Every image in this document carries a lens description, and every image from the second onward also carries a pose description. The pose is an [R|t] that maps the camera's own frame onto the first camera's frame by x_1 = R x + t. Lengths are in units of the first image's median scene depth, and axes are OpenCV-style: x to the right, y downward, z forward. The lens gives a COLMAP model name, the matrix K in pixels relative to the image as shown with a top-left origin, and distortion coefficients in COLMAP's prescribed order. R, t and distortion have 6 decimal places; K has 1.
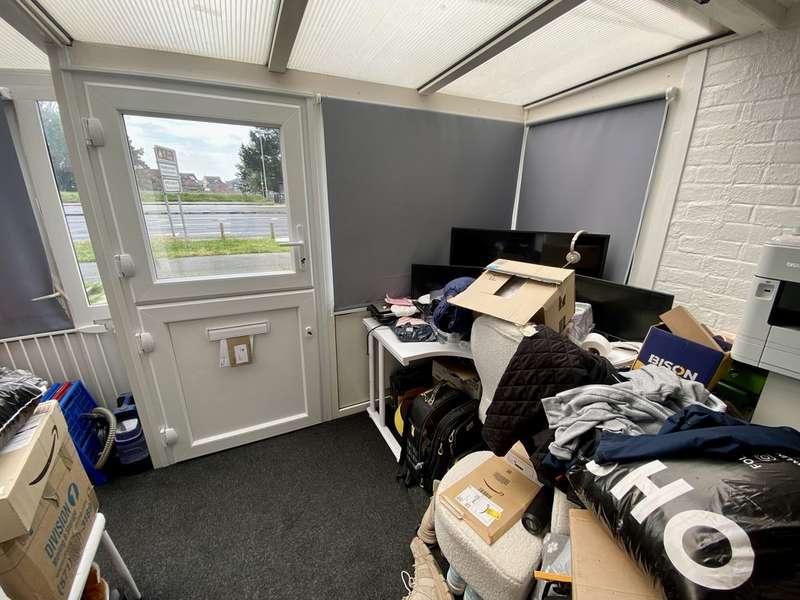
lens RADIAL K [[323.1, 0, 398.7], [0, 323.1, 302.3], [0, 0, 1]] dist [0.028945, -0.026723]
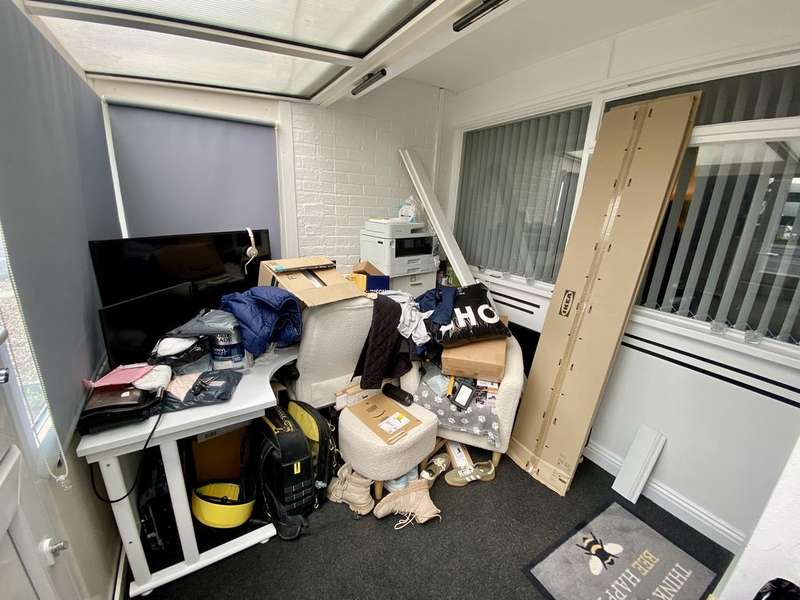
lens RADIAL K [[323.1, 0, 398.7], [0, 323.1, 302.3], [0, 0, 1]] dist [0.028945, -0.026723]
pose [[-0.086364, -0.303568, 0.948887, -0.778437], [0.270864, 0.909414, 0.315593, -0.244078], [-0.958736, 0.284275, 0.003685, 0.690957]]
